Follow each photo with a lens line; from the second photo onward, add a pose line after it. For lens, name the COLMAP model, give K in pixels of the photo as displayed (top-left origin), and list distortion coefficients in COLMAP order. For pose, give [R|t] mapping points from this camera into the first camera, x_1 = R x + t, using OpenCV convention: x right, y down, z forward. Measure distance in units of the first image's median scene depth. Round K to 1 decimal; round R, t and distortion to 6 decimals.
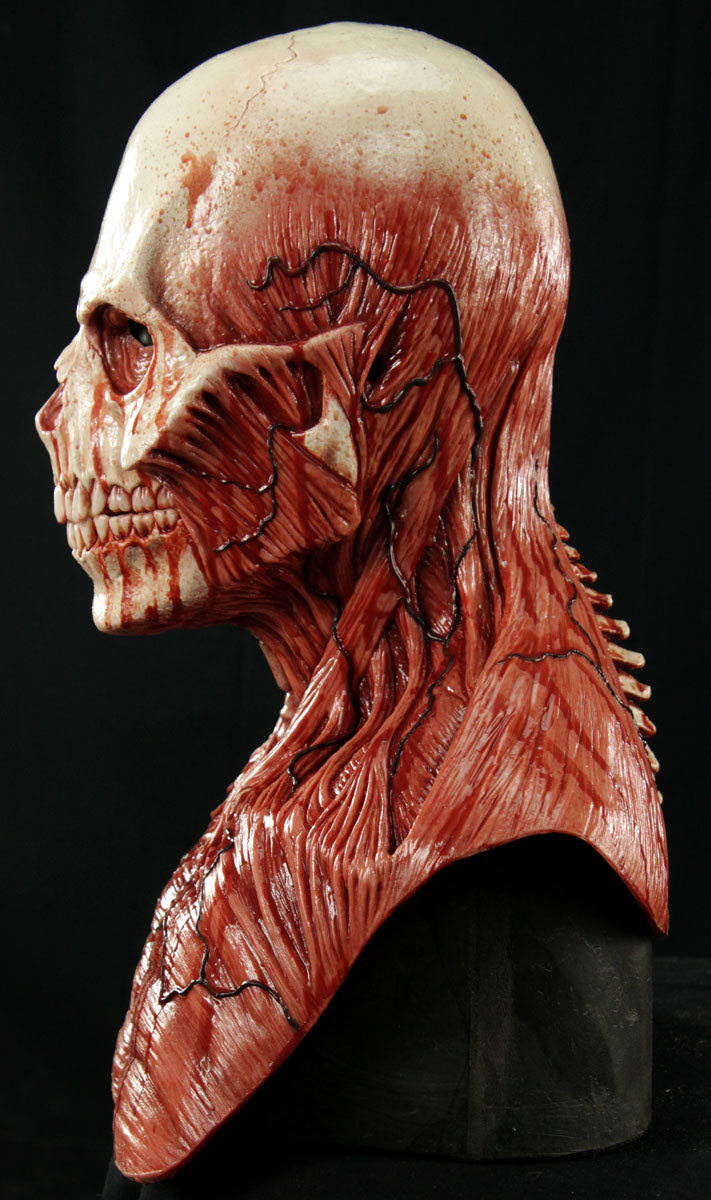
lens RADIAL K [[2722.2, 0, 357.9], [0, 2722.2, 607.2], [0, 0, 1]] dist [-0.002546, 0.000000]
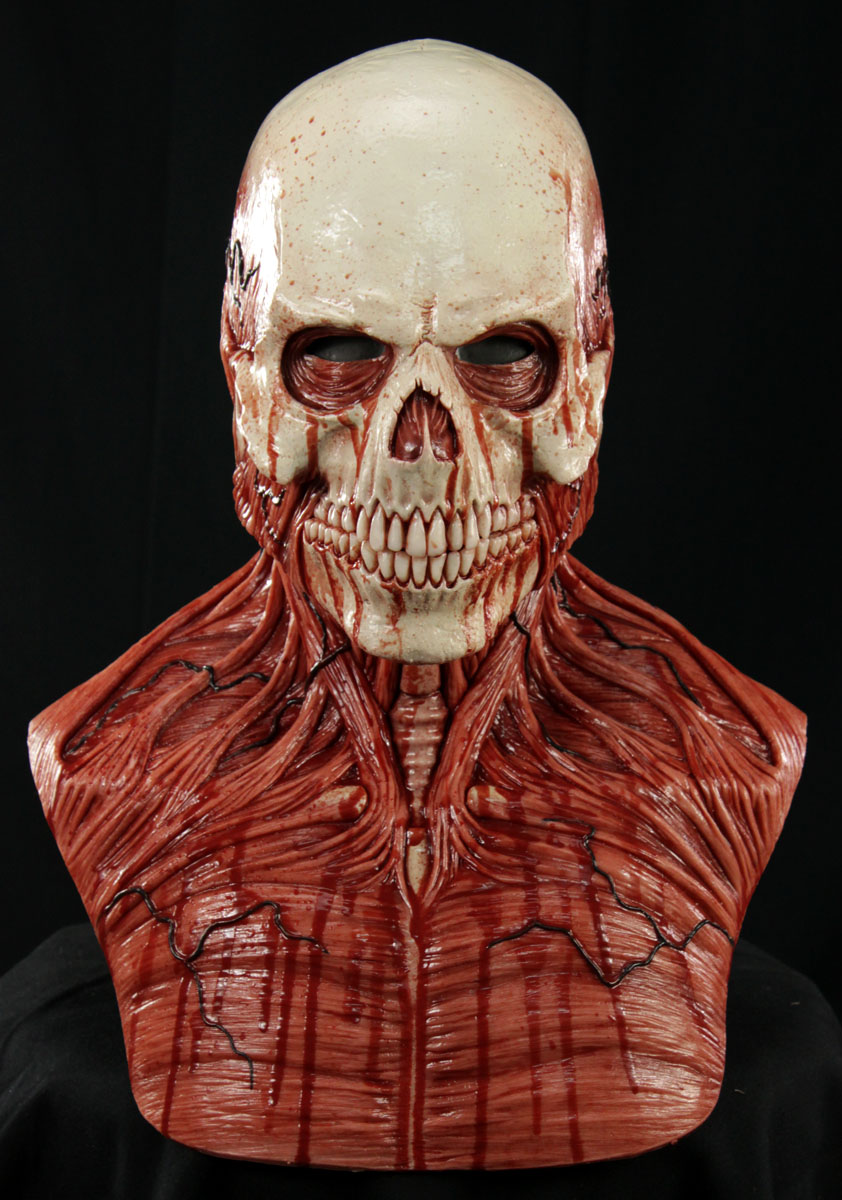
lens RADIAL K [[3031.7, 0, 424.7], [0, 3031.7, 588.3], [0, 0, 1]] dist [0.016595, 0.000000]
pose [[0.059697, -0.143180, 0.987895, -1.188226], [0.118101, 0.983722, 0.135439, -0.168393], [-0.991206, 0.108587, 0.075635, 0.955574]]
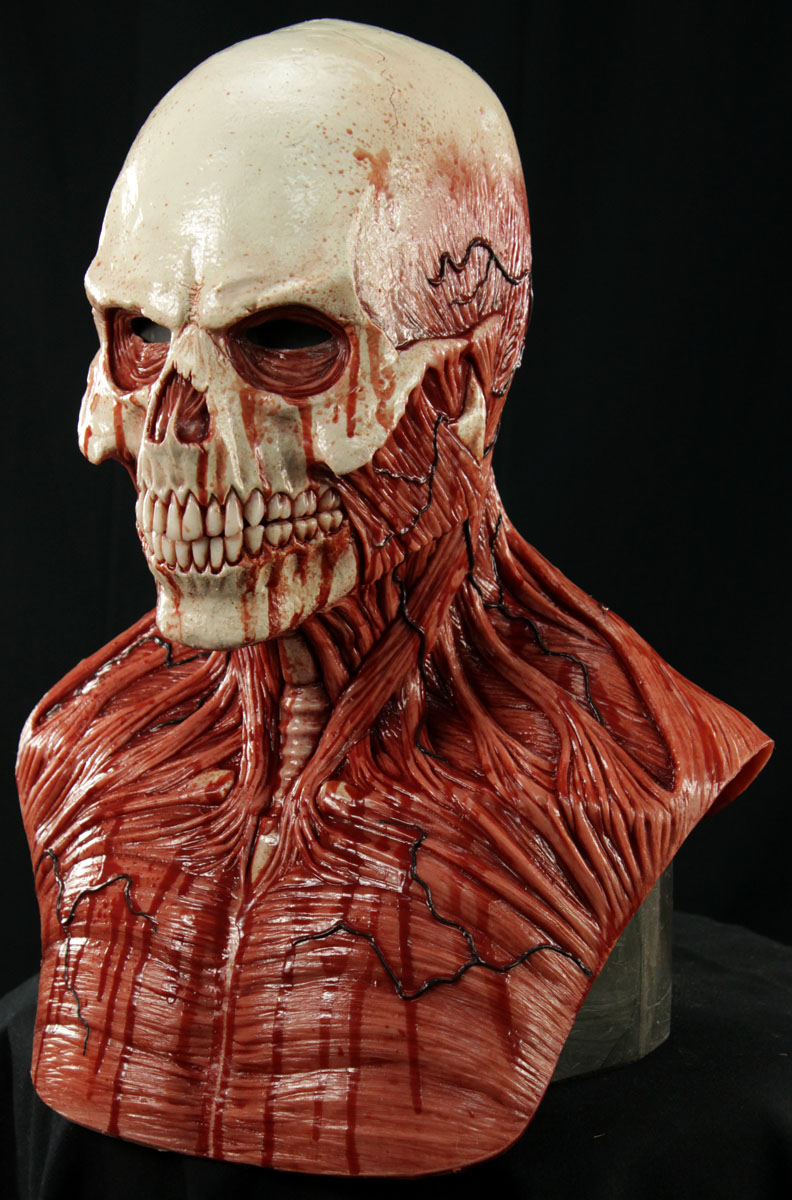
lens RADIAL K [[2892.6, 0, 389.4], [0, 2892.6, 607.1], [0, 0, 1]] dist [0.015026, 0.000000]
pose [[0.528080, -0.129036, 0.839334, -0.941003], [0.110048, 0.990452, 0.083030, -0.086147], [-0.842034, 0.048521, 0.537238, 0.422195]]
